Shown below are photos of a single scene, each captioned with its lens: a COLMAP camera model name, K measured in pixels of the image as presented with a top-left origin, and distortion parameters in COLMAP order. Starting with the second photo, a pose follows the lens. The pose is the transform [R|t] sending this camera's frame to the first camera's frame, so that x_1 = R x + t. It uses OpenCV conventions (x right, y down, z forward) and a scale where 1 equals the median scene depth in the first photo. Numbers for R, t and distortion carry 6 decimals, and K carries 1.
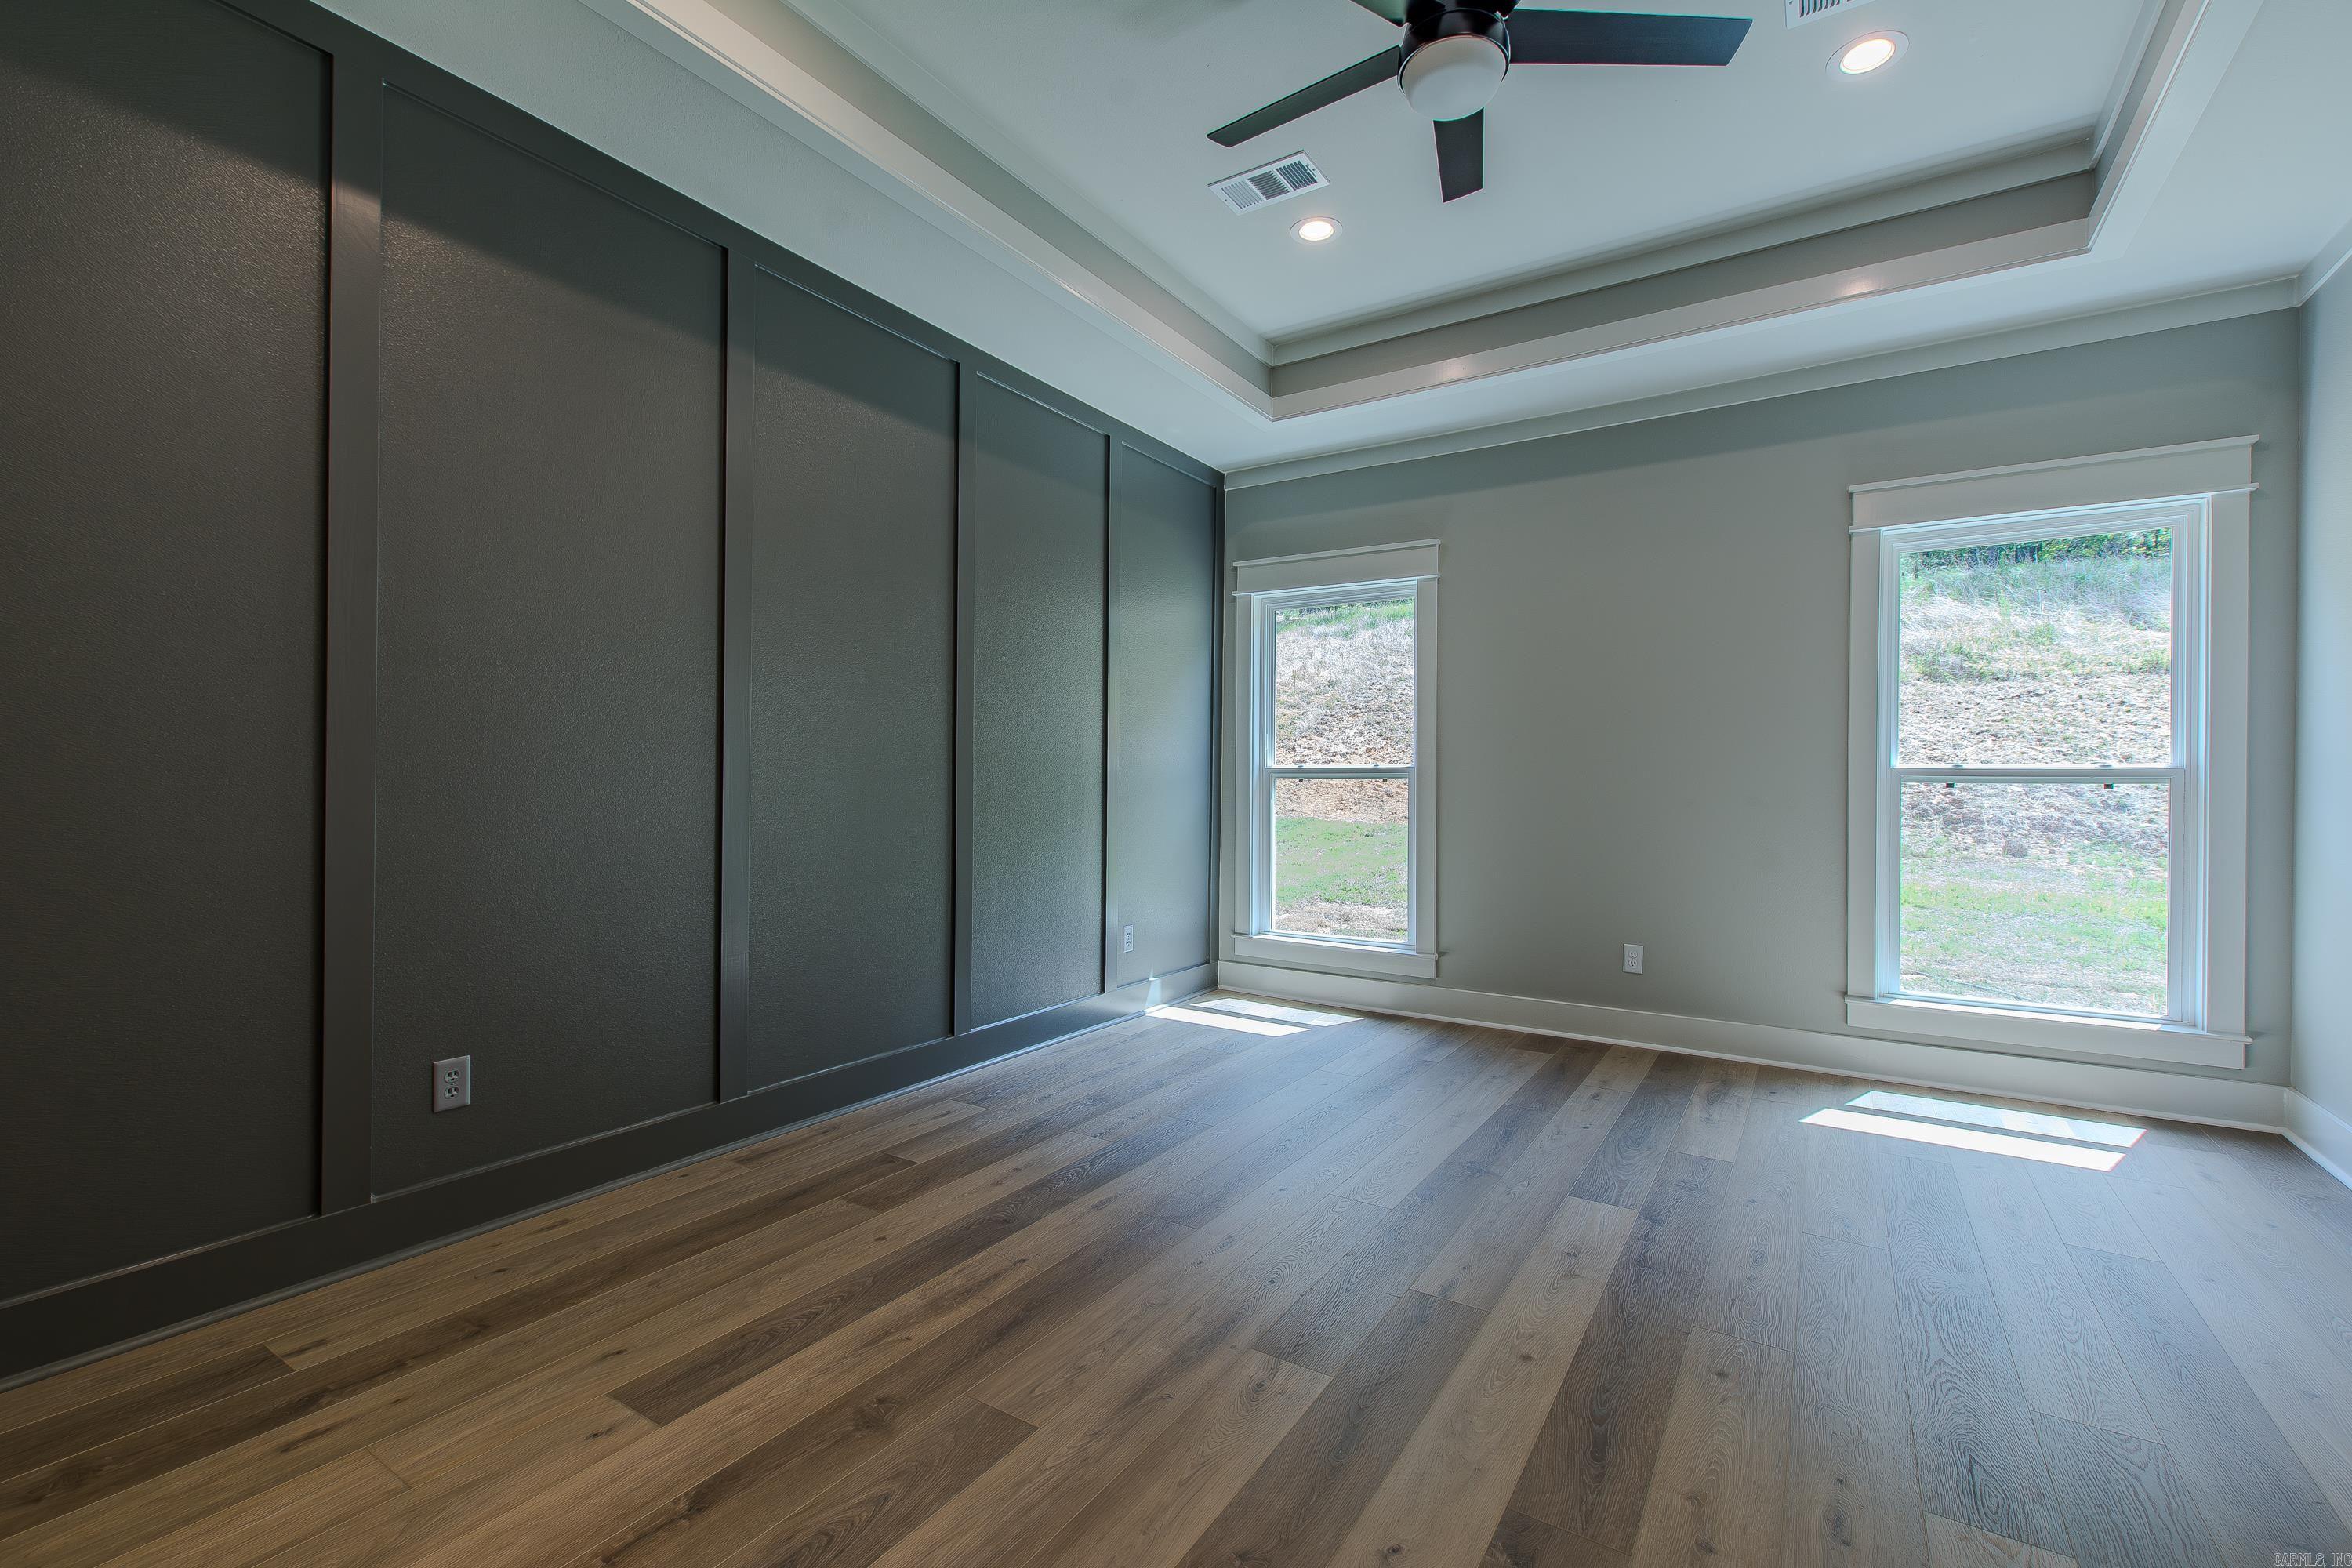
lens RADIAL K [[1016.5, 0, 1189.3], [0, 1016.5, 787.1], [0, 0, 1]] dist [0.001606, -0.000739]
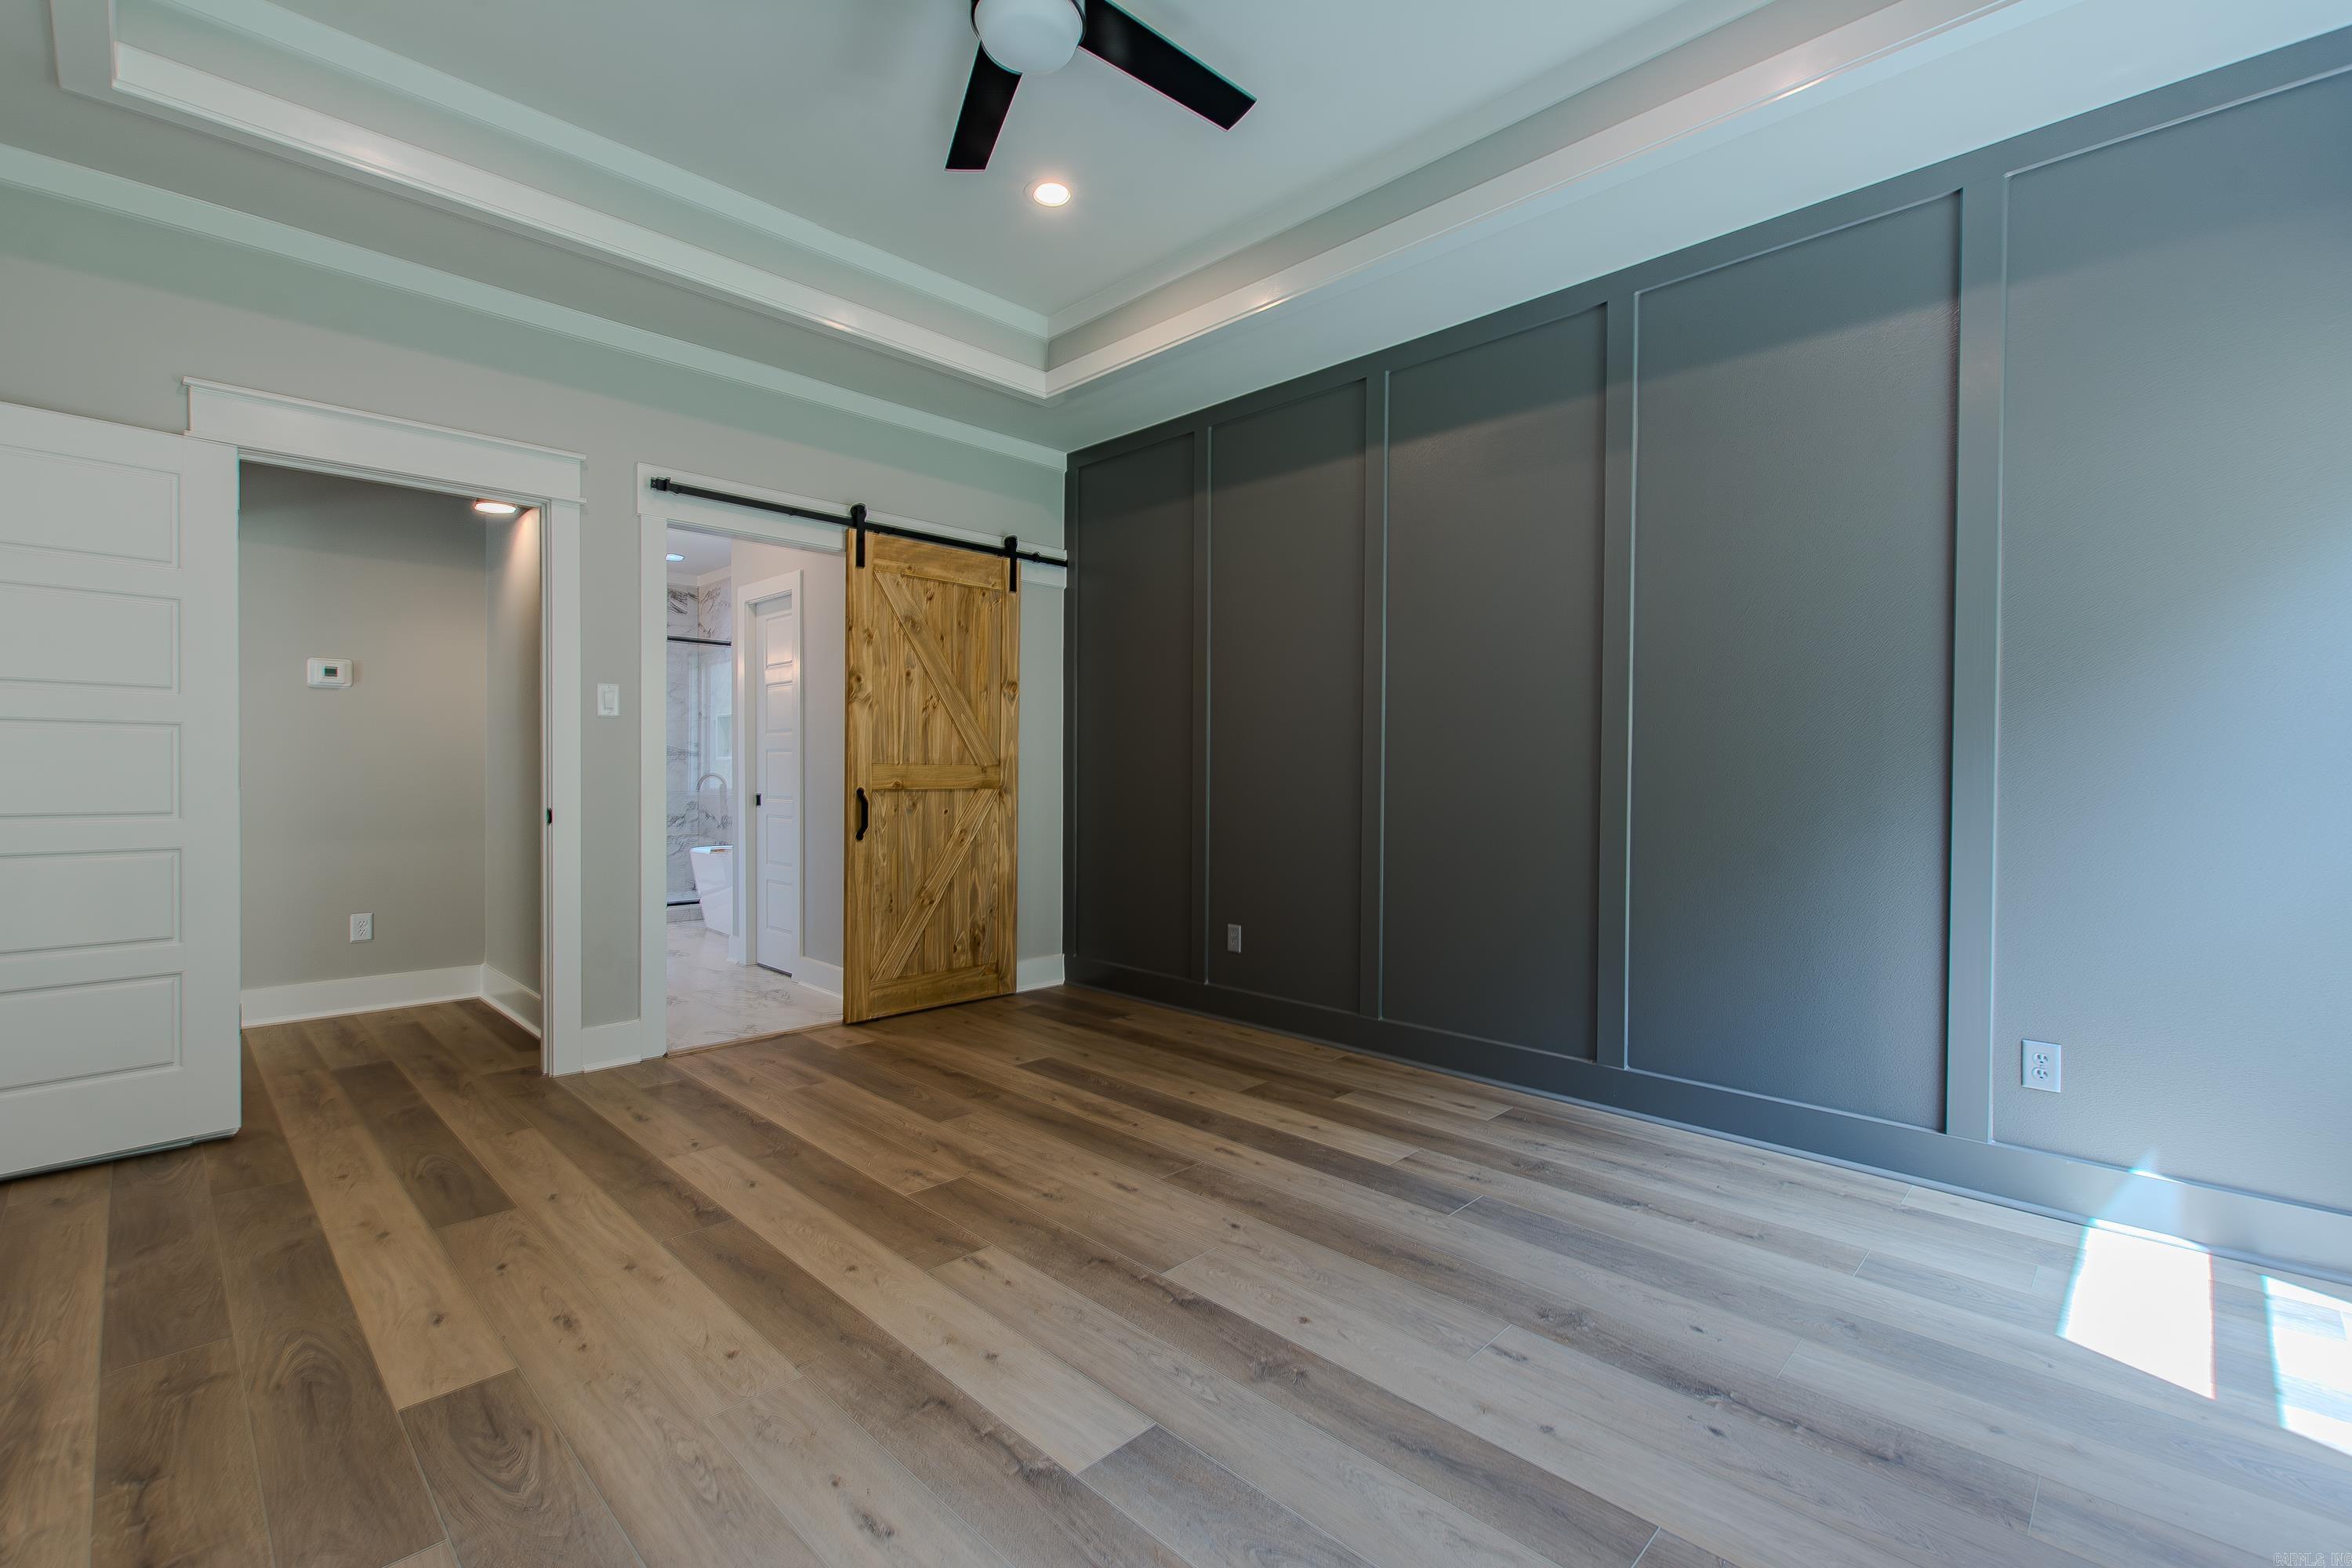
lens RADIAL K [[1016.5, 0, 1189.3], [0, 1016.5, 787.1], [0, 0, 1]] dist [0.001606, -0.000739]
pose [[-0.203075, 0.003923, -0.979155, 1.113501], [-0.013182, 0.999890, 0.006740, 0.001436], [0.979074, 0.014275, -0.203001, 1.290960]]
